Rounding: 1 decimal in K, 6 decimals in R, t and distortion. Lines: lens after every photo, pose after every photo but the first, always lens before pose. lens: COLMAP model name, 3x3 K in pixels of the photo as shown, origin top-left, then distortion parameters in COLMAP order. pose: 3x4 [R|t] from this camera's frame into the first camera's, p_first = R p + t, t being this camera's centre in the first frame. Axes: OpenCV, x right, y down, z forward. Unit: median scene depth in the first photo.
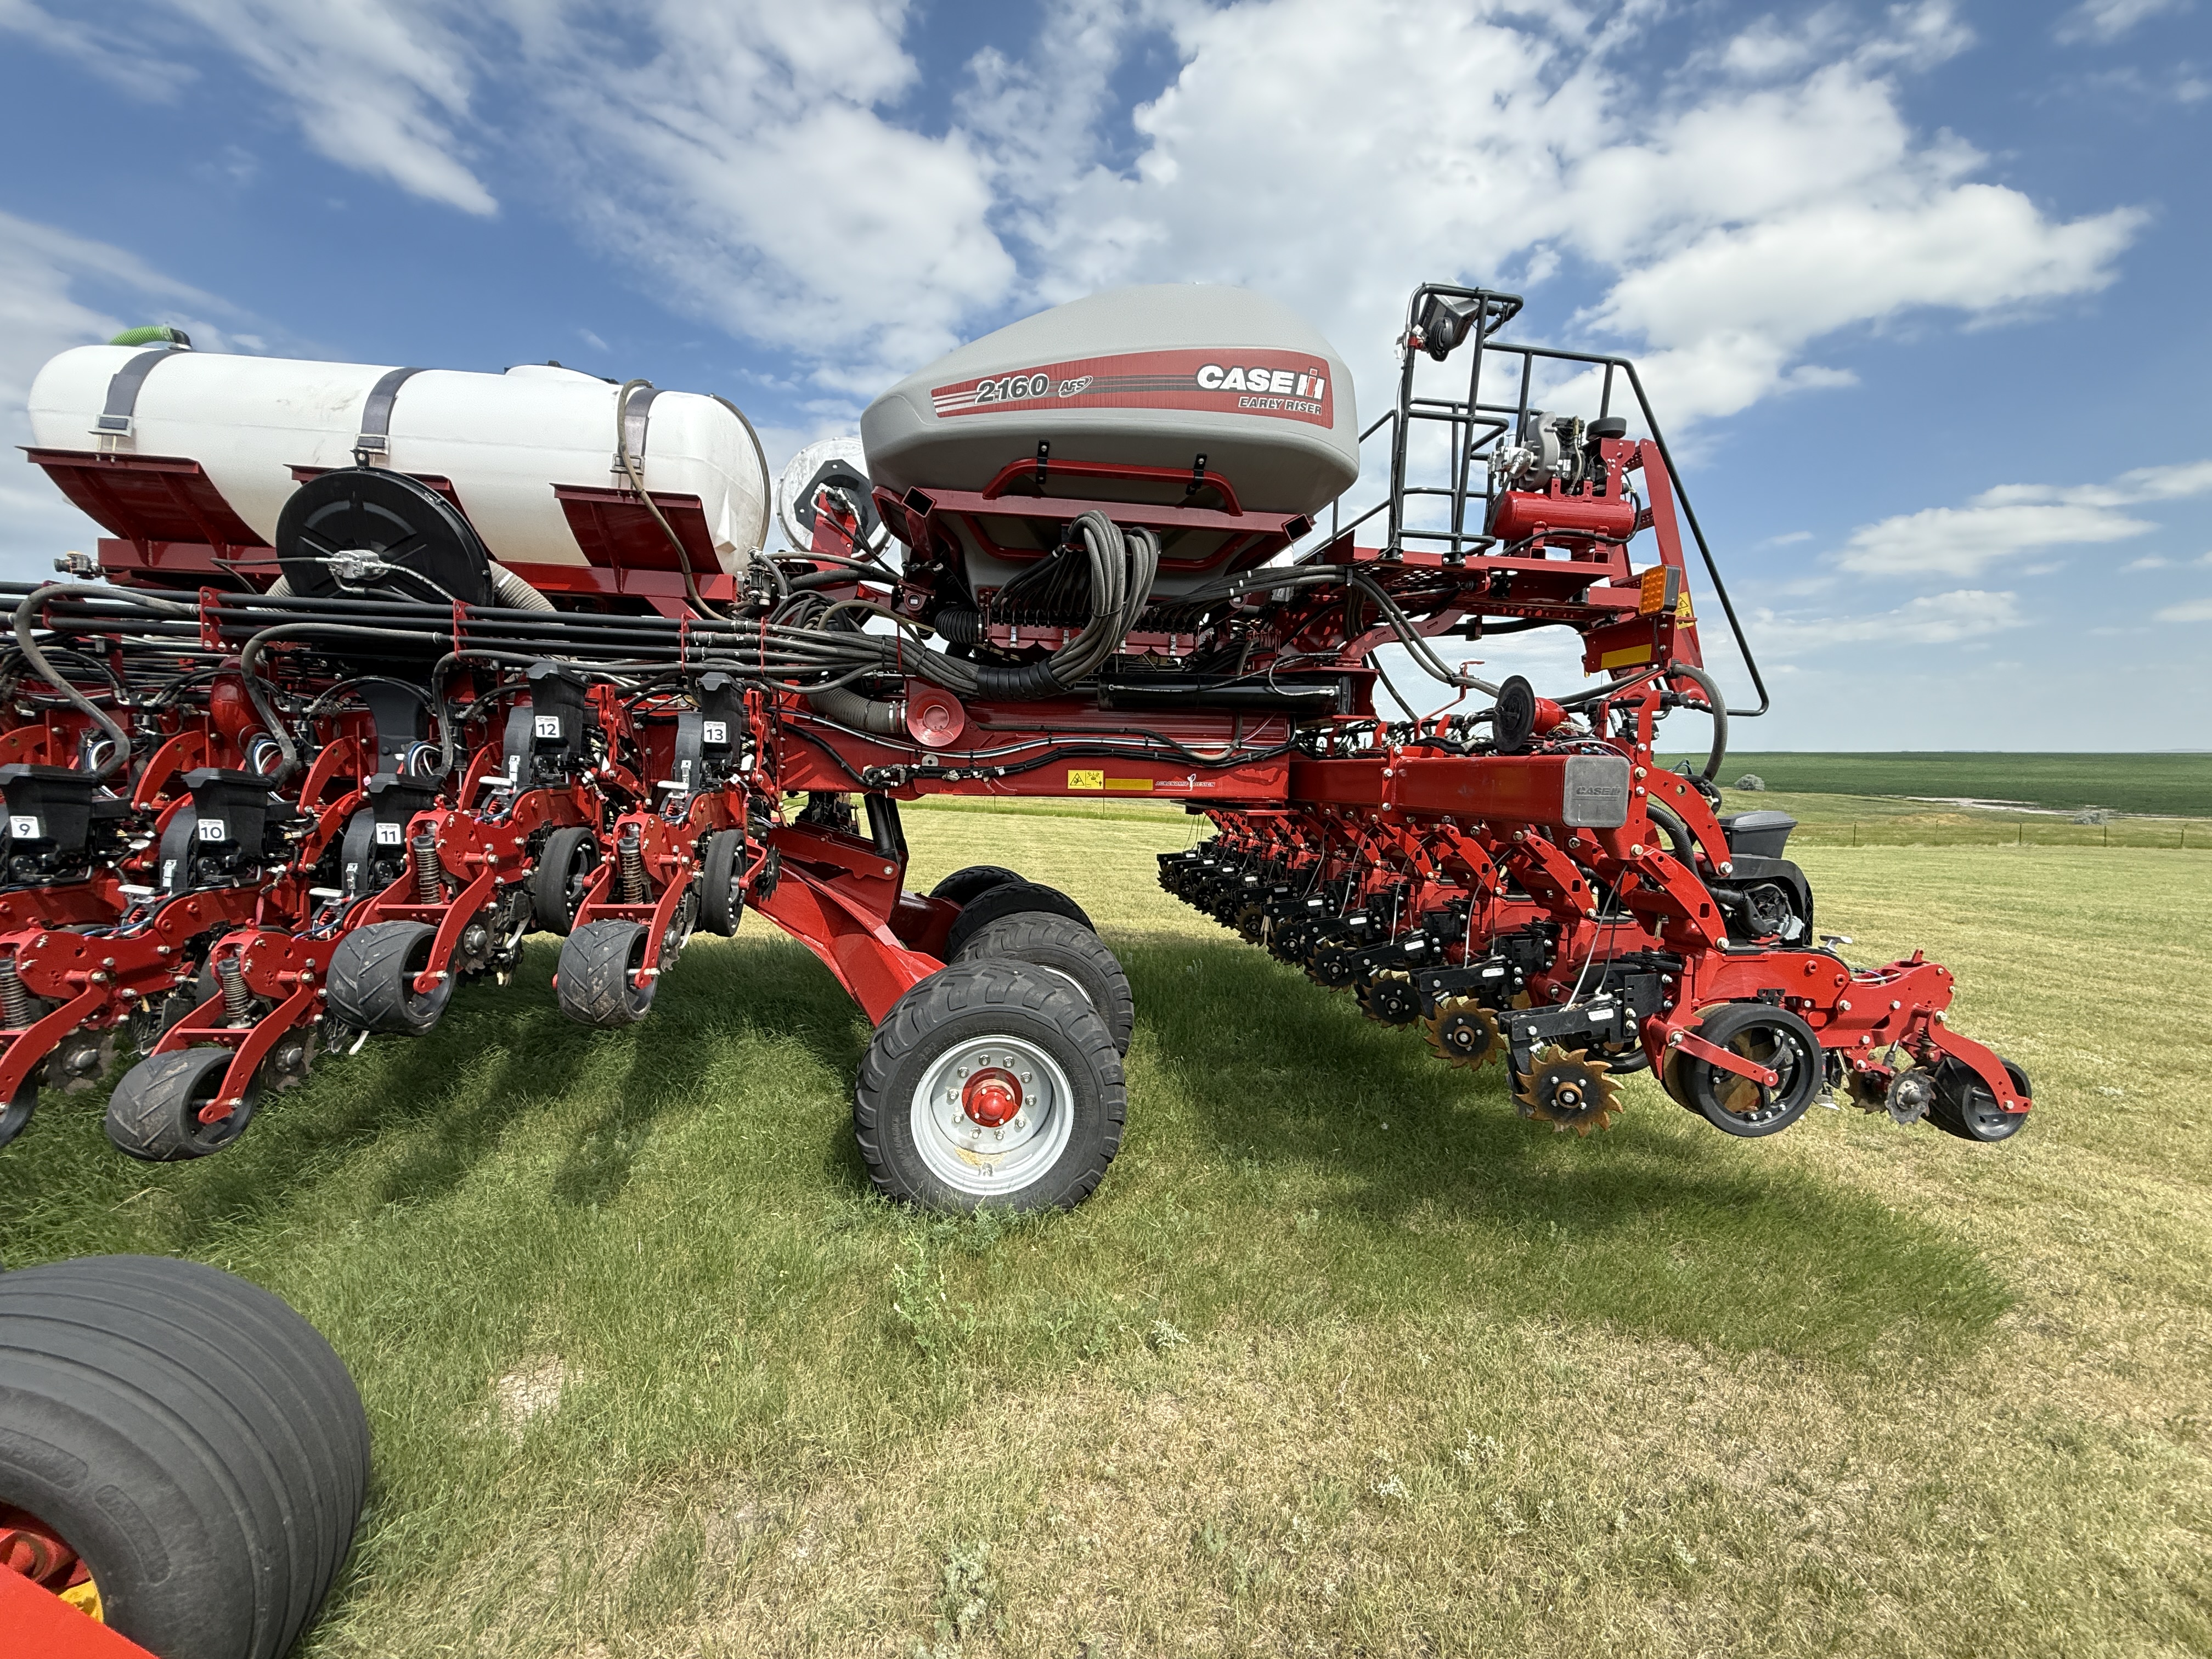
lens RADIAL K [[880.5, 0, 1101.7], [0, 880.5, 825.9], [0, 0, 1]] dist [-0.000535, -0.000212]
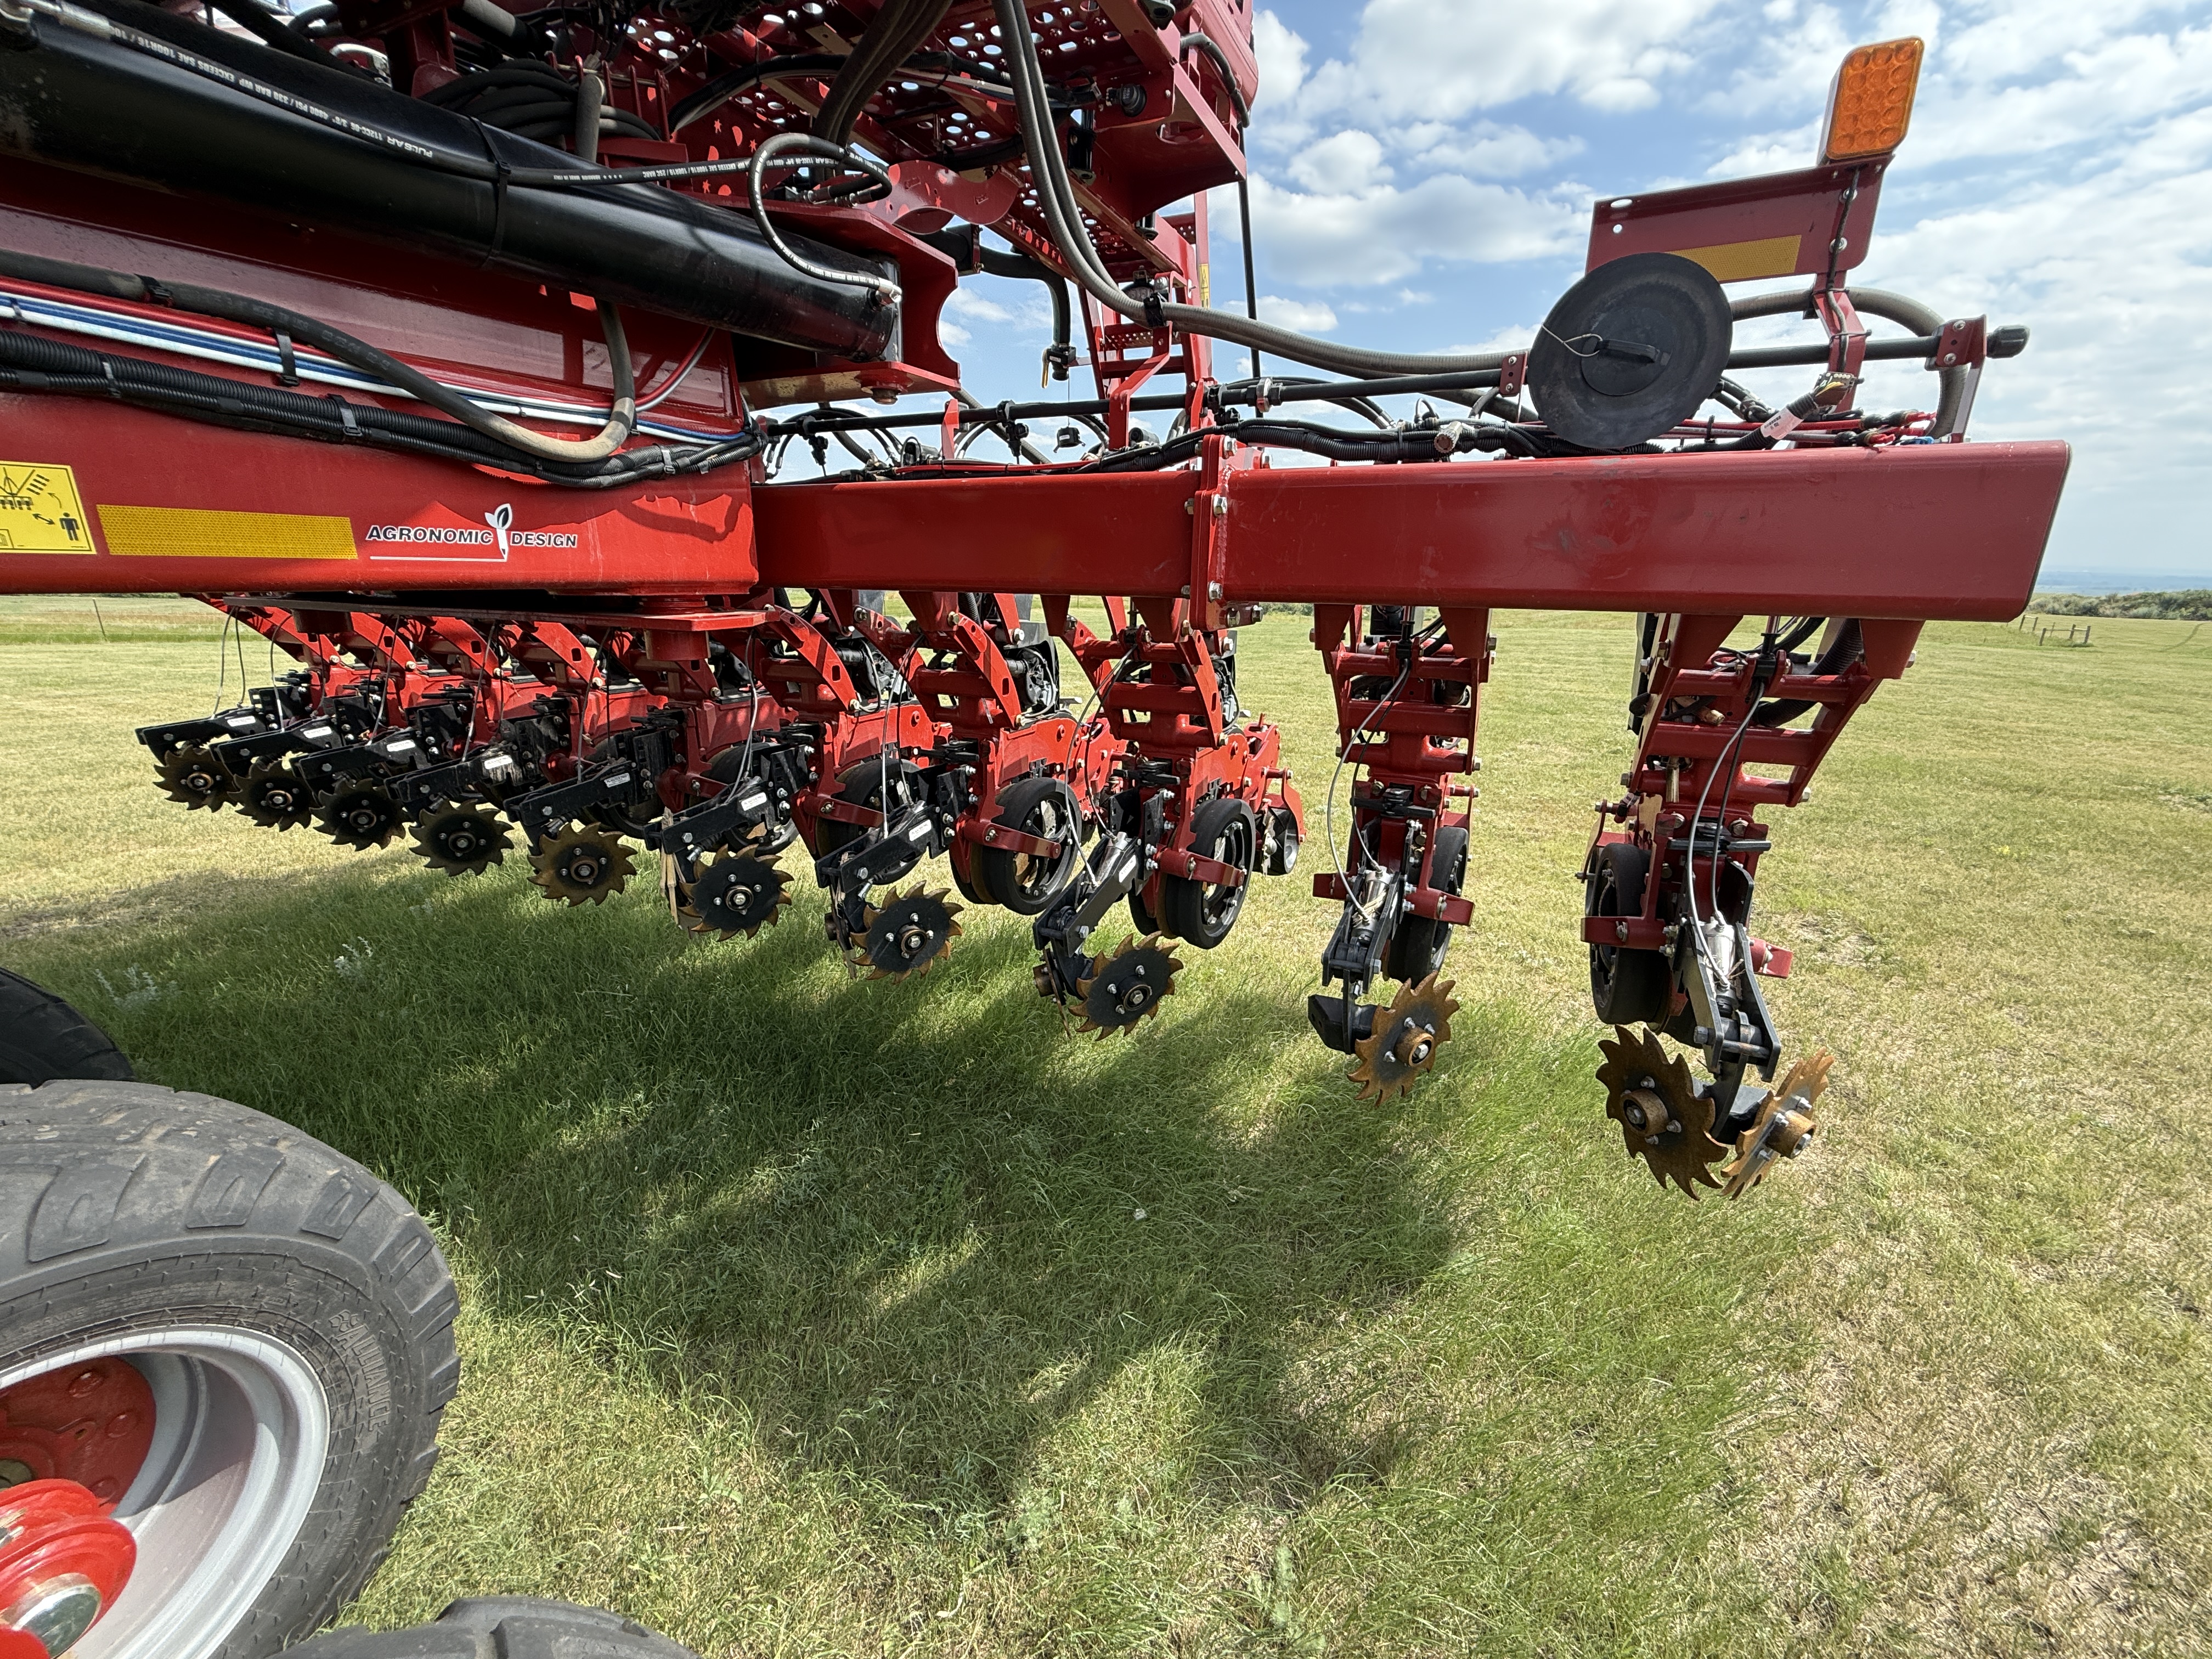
lens RADIAL K [[880.5, 0, 1101.7], [0, 880.5, 825.9], [0, 0, 1]] dist [-0.000535, -0.000212]
pose [[0.558304, -0.240135, 0.794123, -0.054552], [0.048064, 0.964949, 0.258000, -0.022059], [-0.828243, -0.105874, 0.550277, 0.712277]]
